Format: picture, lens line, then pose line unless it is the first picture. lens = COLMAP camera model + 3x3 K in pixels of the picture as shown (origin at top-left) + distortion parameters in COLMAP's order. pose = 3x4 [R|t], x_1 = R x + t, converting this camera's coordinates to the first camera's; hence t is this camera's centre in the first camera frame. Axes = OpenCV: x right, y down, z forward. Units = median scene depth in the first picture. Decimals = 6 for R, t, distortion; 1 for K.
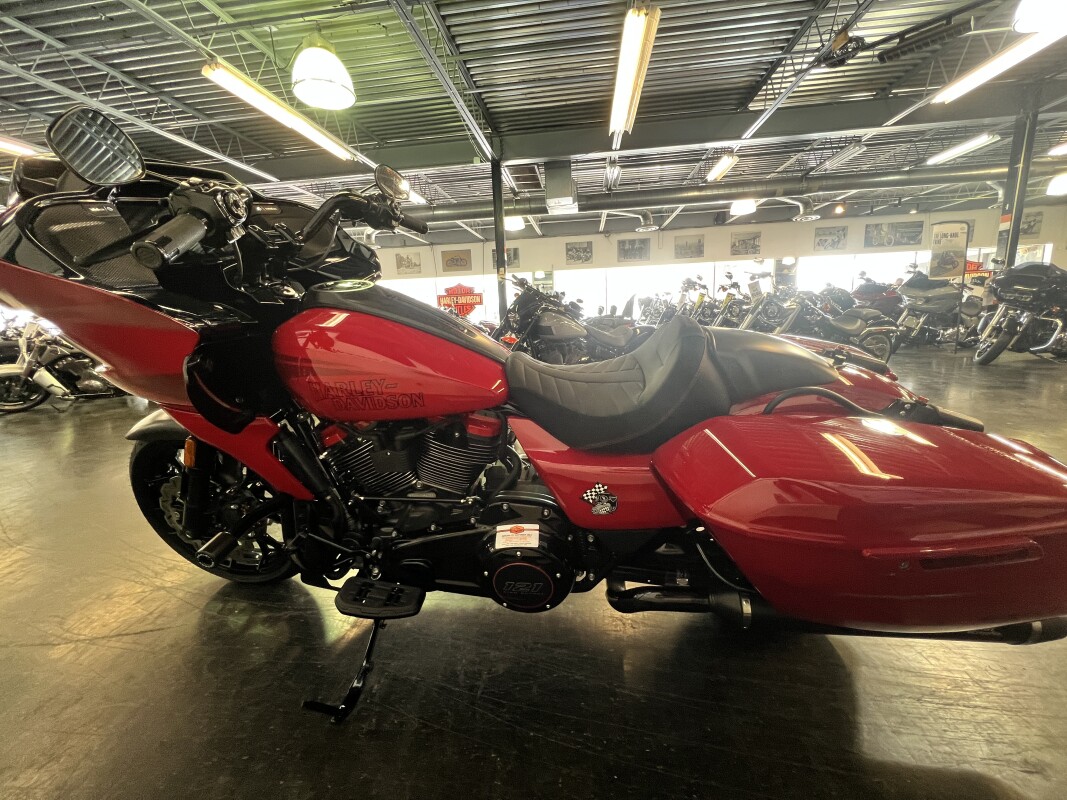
lens RADIAL K [[428.4, 0, 531.1], [0, 428.4, 400.1], [0, 0, 1]] dist [0.000050, -0.000005]
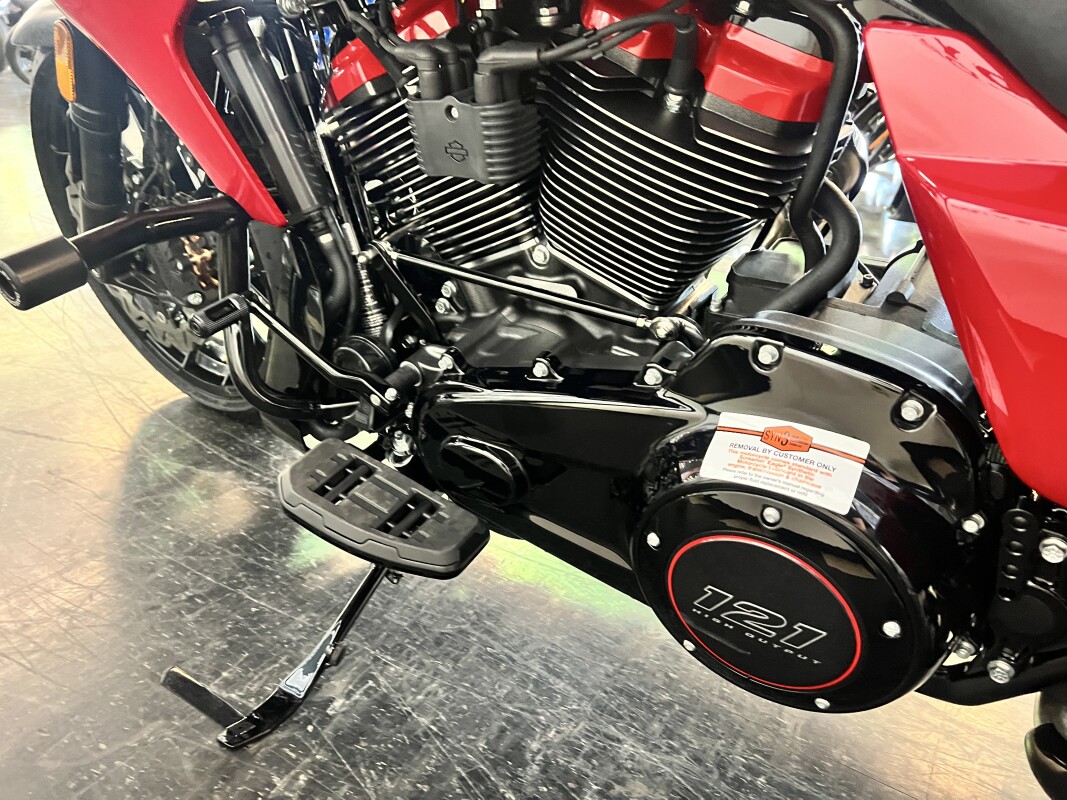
lens RADIAL K [[804.4, 0, 533.1], [0, 804.4, 401.3], [0, 0, 1]] dist [0.028360, -0.034075]
pose [[0.901207, 0.268369, -0.340300, -0.008123], [-0.189876, 0.950331, 0.246611, 0.162775], [0.389581, -0.157633, 0.907402, 0.405665]]
